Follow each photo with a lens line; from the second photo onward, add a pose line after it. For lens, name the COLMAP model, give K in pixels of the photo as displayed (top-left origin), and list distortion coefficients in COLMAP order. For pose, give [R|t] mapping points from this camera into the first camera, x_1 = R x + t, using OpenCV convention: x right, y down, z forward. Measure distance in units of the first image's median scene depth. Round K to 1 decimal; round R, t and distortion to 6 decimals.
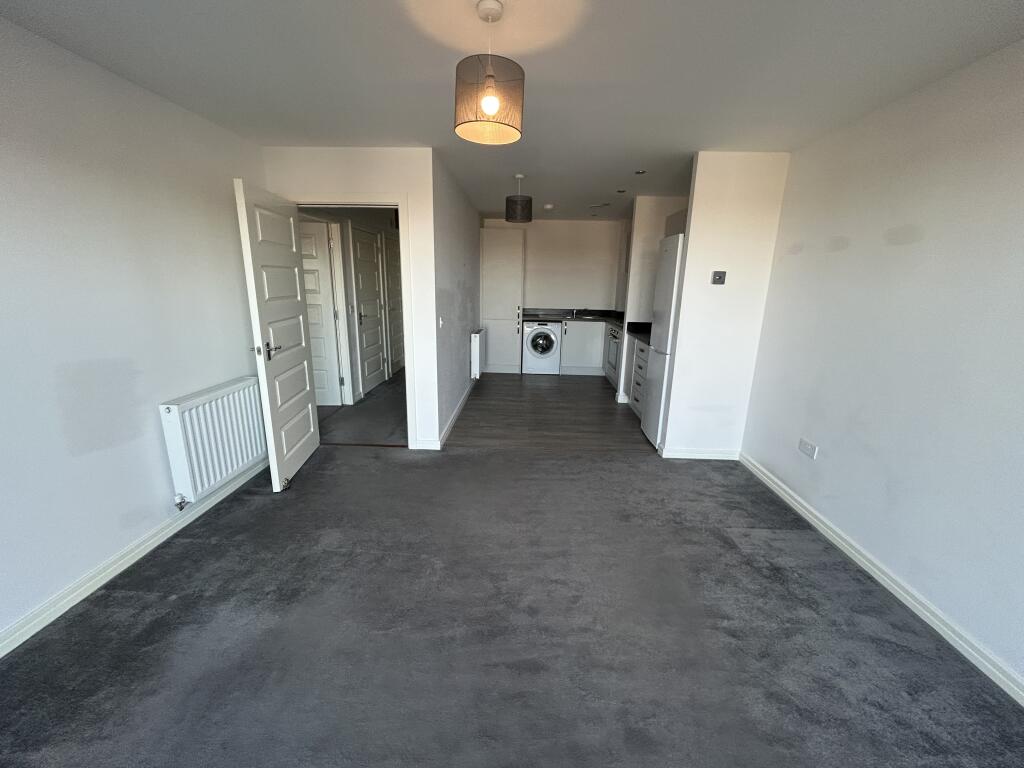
lens RADIAL K [[410.9, 0, 513.3], [0, 410.9, 383.0], [0, 0, 1]] dist [0.004099, 0.000140]
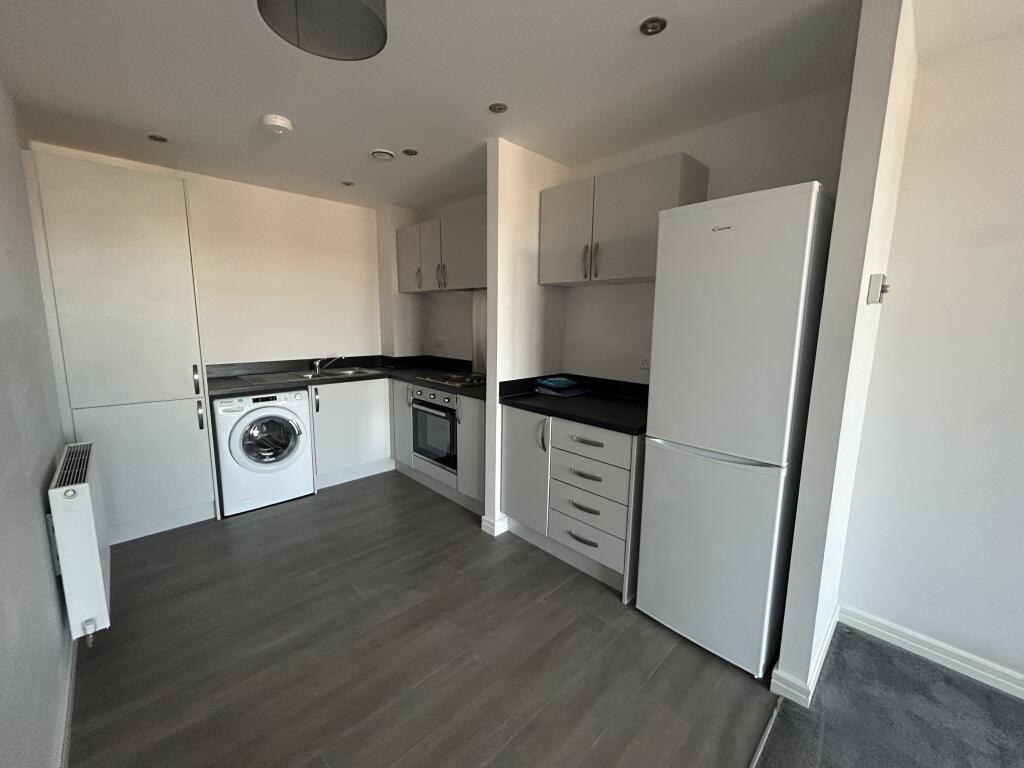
lens RADIAL K [[410.9, 0, 512.3], [0, 410.9, 378.3], [0, 0, 1]] dist [0.004099, 0.000140]
pose [[0.693377, -0.116496, 0.711095, -0.060892], [0.175719, 0.984389, -0.010072, -0.112125], [-0.698821, 0.131937, 0.703023, 0.483704]]
